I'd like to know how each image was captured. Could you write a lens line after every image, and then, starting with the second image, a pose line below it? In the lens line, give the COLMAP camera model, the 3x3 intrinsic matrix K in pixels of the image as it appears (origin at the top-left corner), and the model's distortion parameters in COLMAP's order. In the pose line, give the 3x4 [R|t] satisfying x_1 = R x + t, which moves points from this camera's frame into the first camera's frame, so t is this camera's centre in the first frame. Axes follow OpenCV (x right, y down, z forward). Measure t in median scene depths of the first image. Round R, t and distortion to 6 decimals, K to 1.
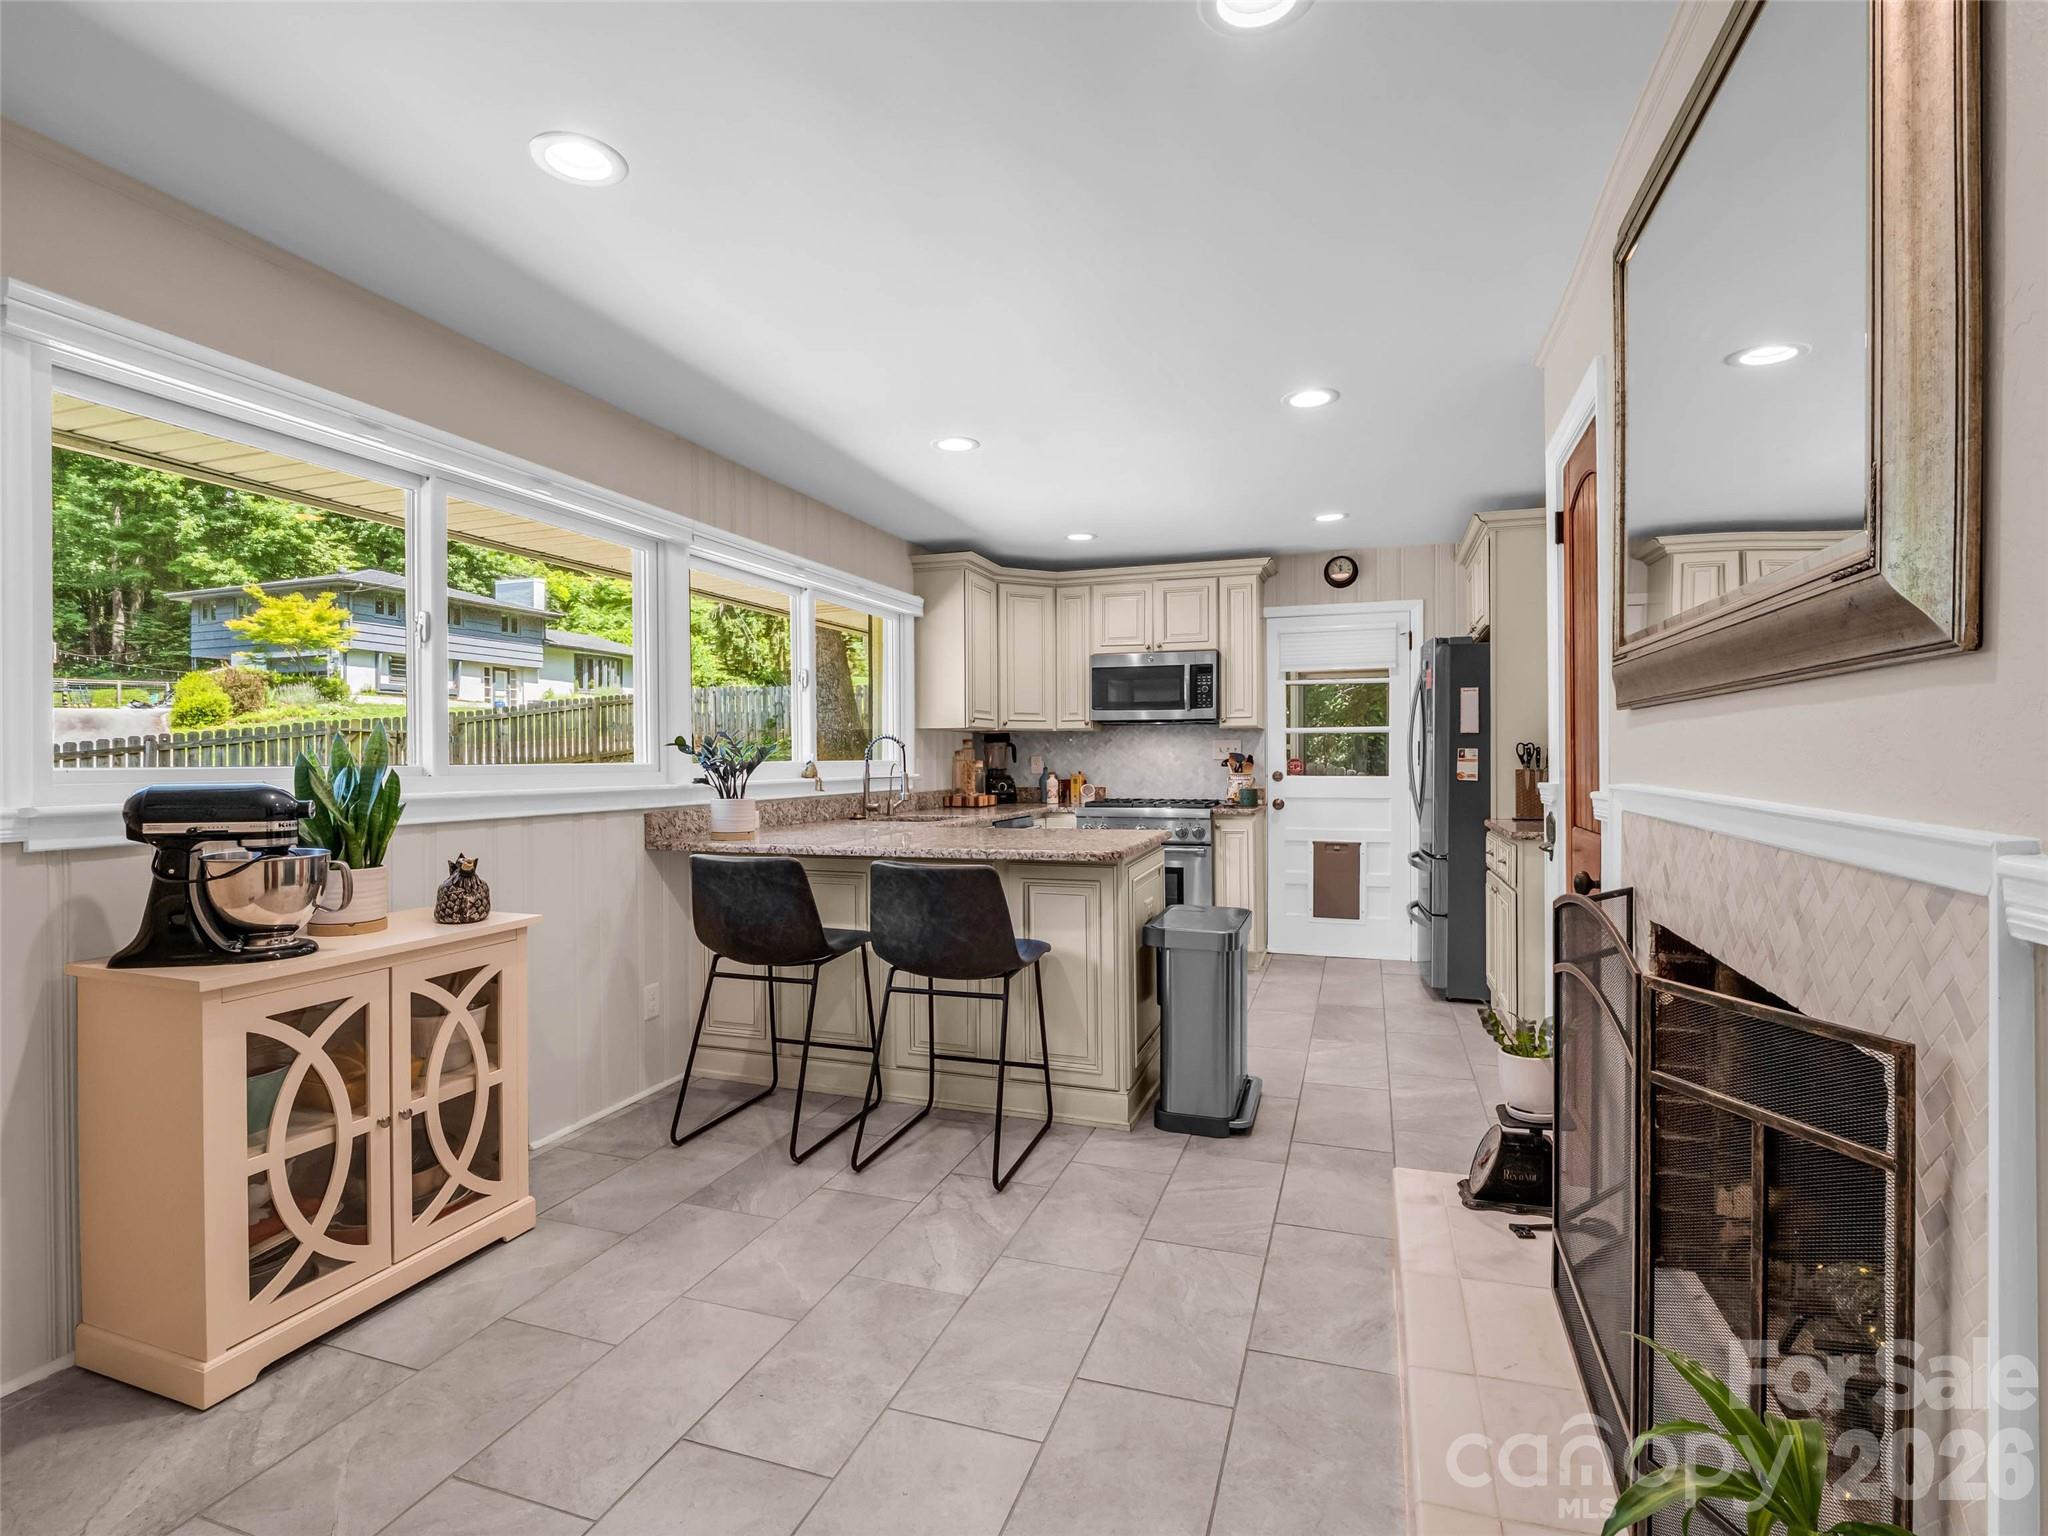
lens RADIAL K [[1060.0, 0, 946.0], [0, 1060.0, 759.5], [0, 0, 1]] dist [-0.001074, -0.000355]
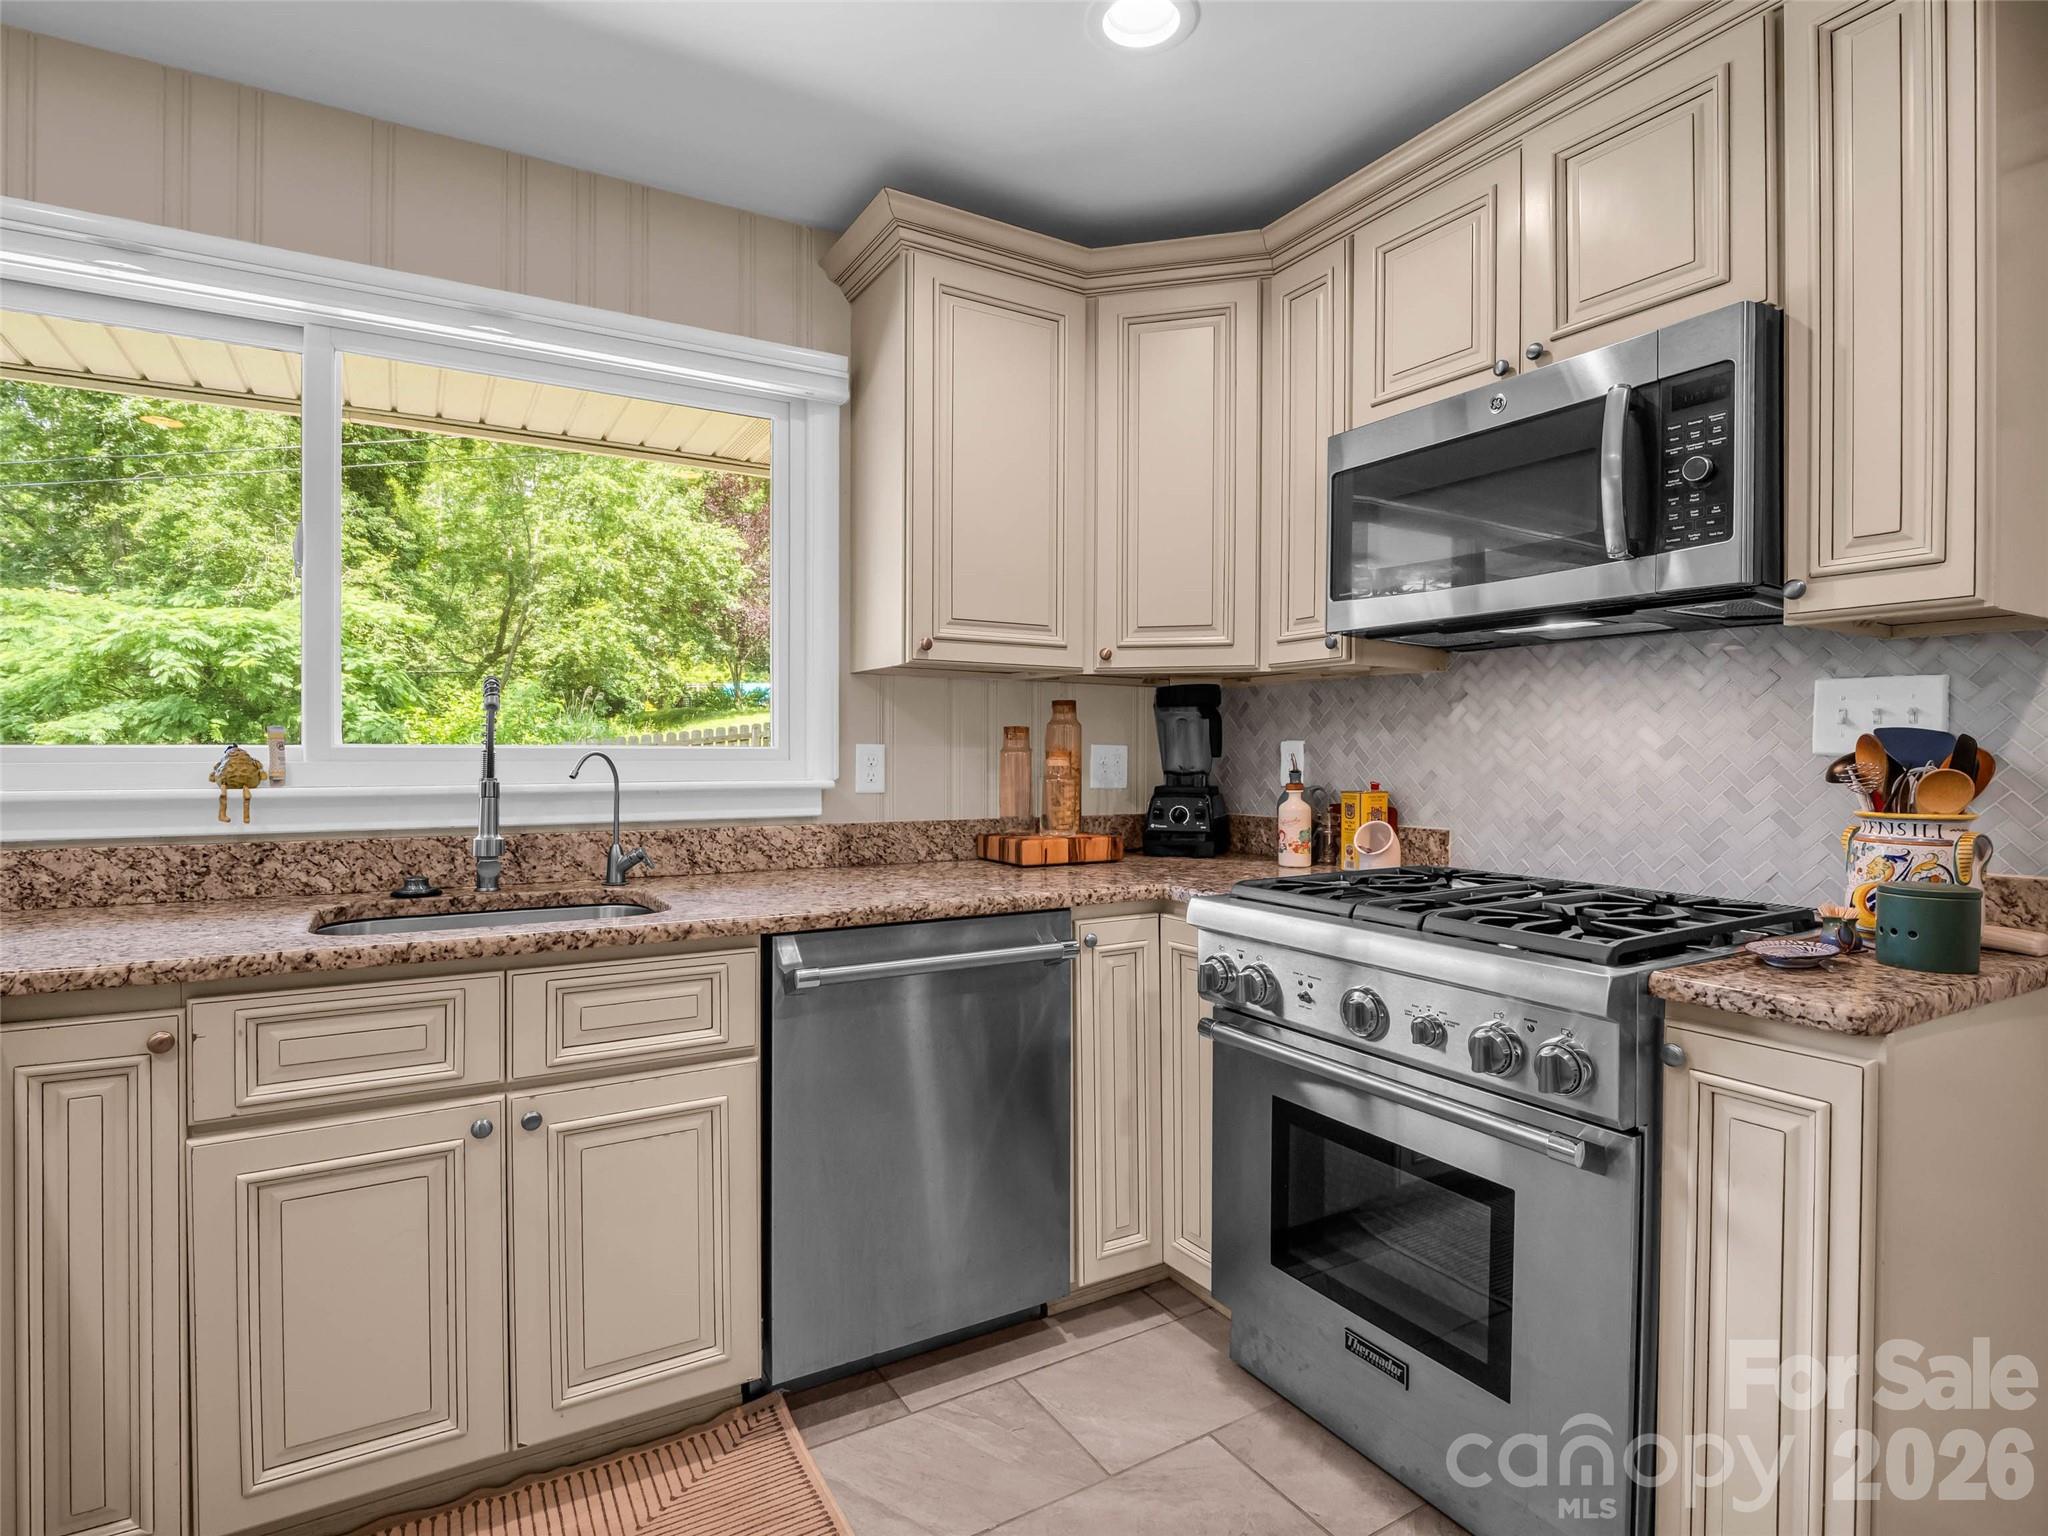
lens RADIAL K [[1008.7, 0, 992.2], [0, 1008.7, 756.0], [0, 0, 1]] dist [-0.008638, -0.001251]
pose [[0.770653, 0.011473, -0.637152, 0.261440], [-0.007436, 0.999932, 0.009011, -0.000279], [0.637212, -0.002206, 0.770686, 0.697603]]
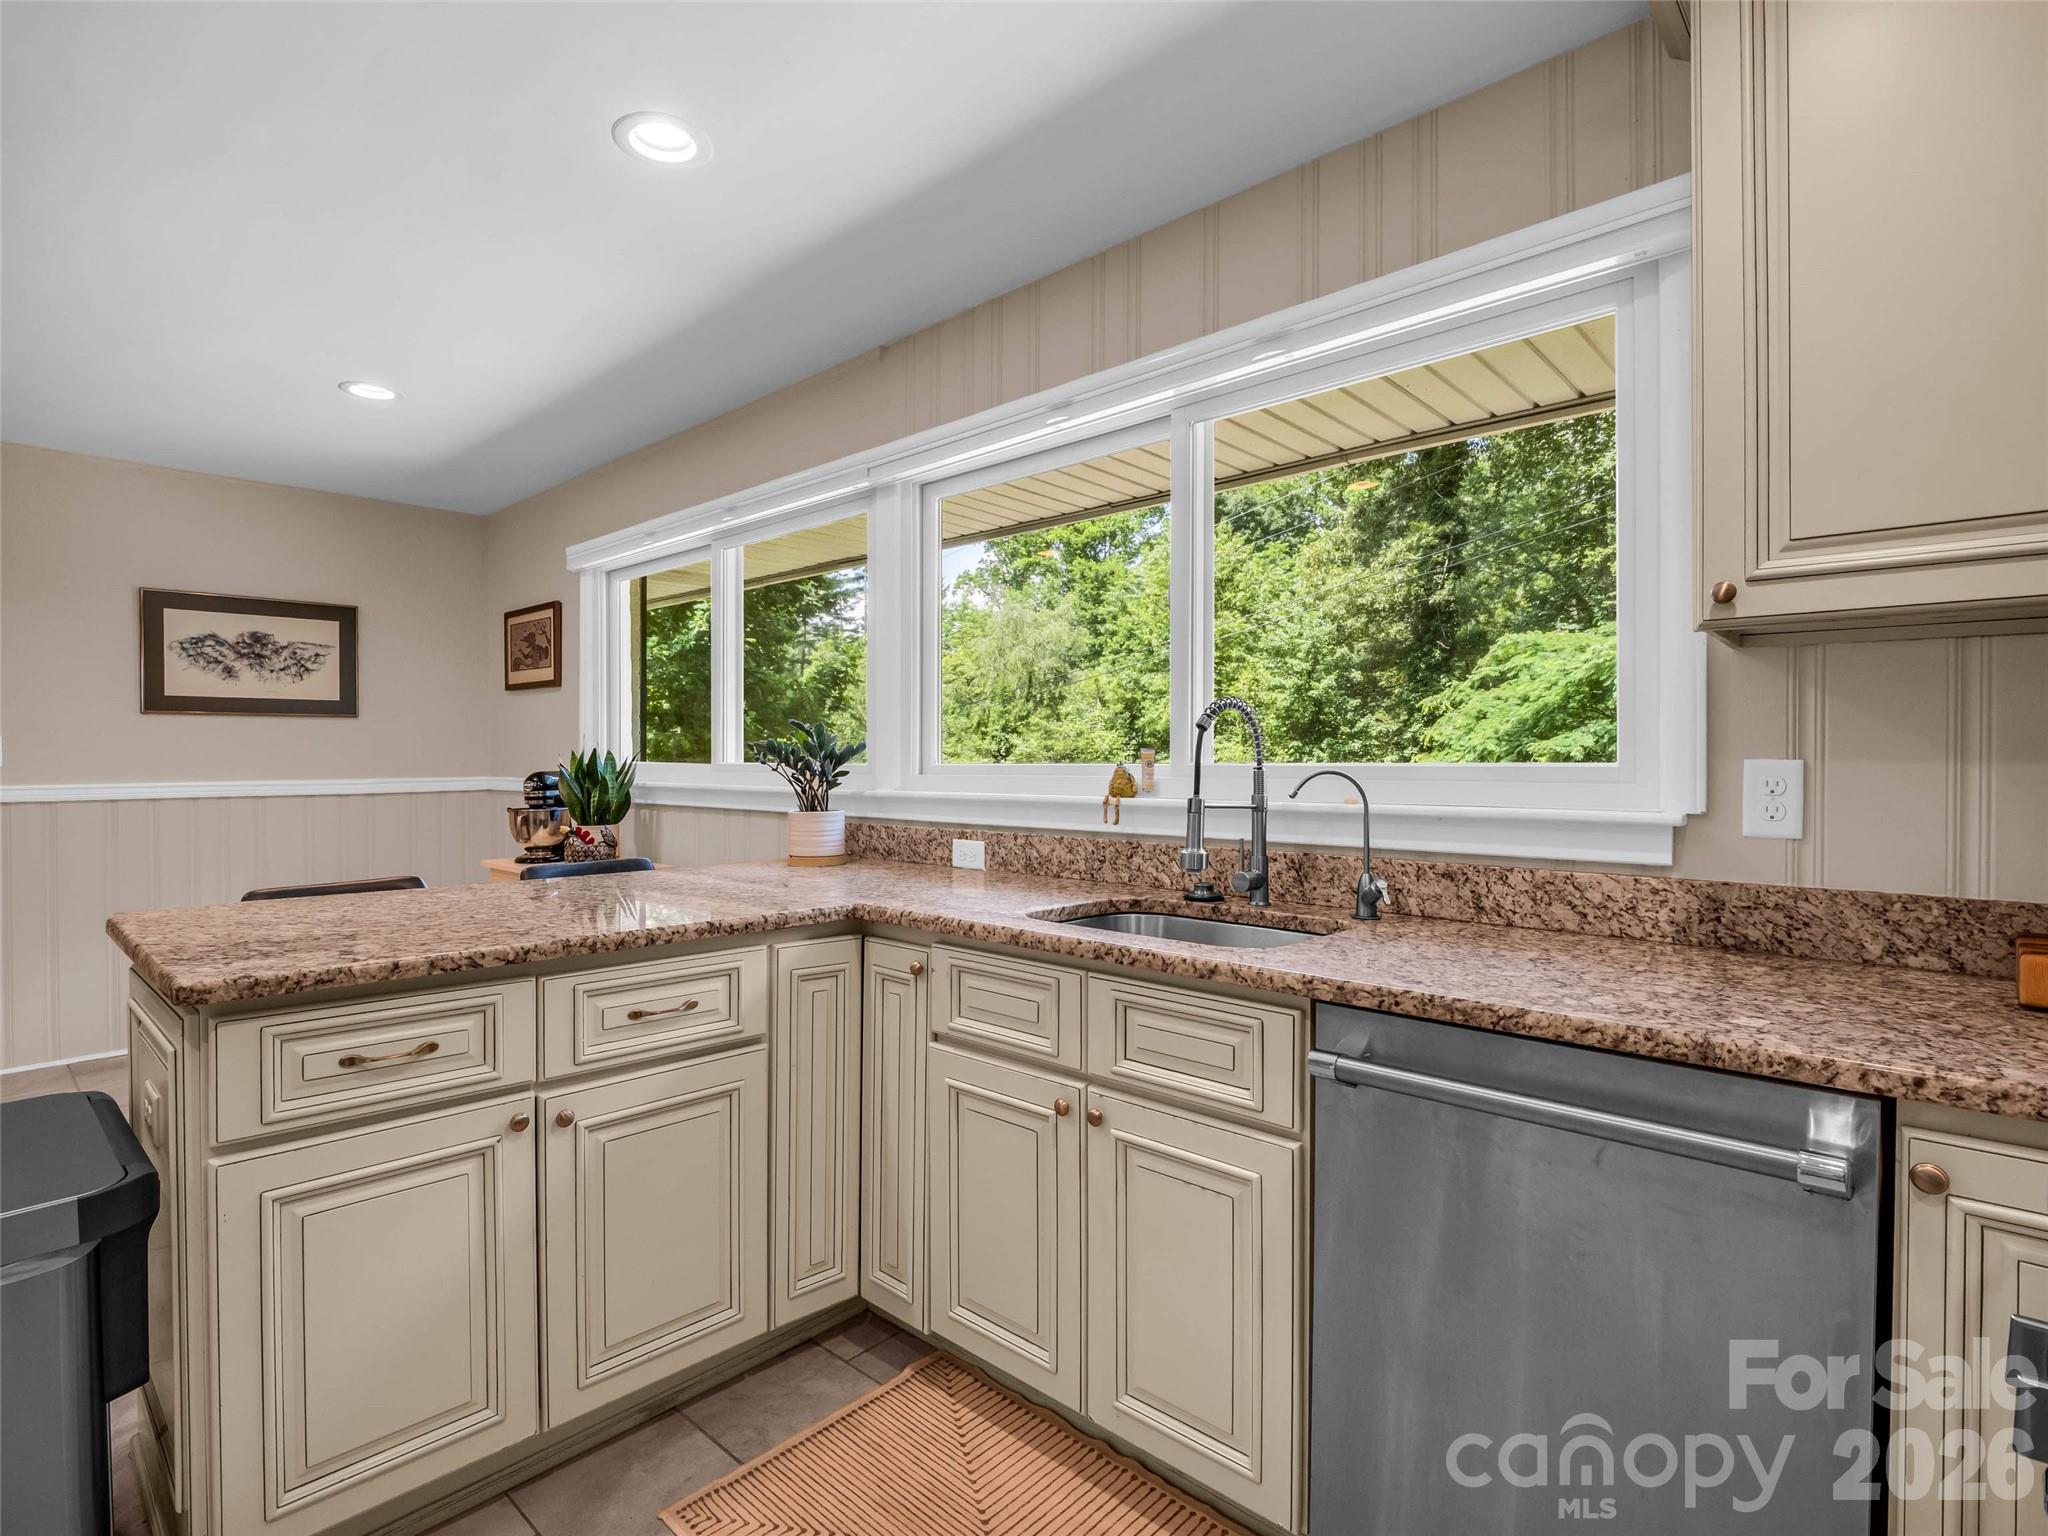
lens RADIAL K [[1028.2, 0, 1024.0], [0, 1028.2, 768.0], [0, 0, 1]] dist [-0.014106, -0.000507]
pose [[-0.365756, 0.010724, -0.930649, 0.271696], [-0.001265, 0.999927, 0.012019, -0.001678], [0.930710, 0.005573, -0.365716, 0.890902]]
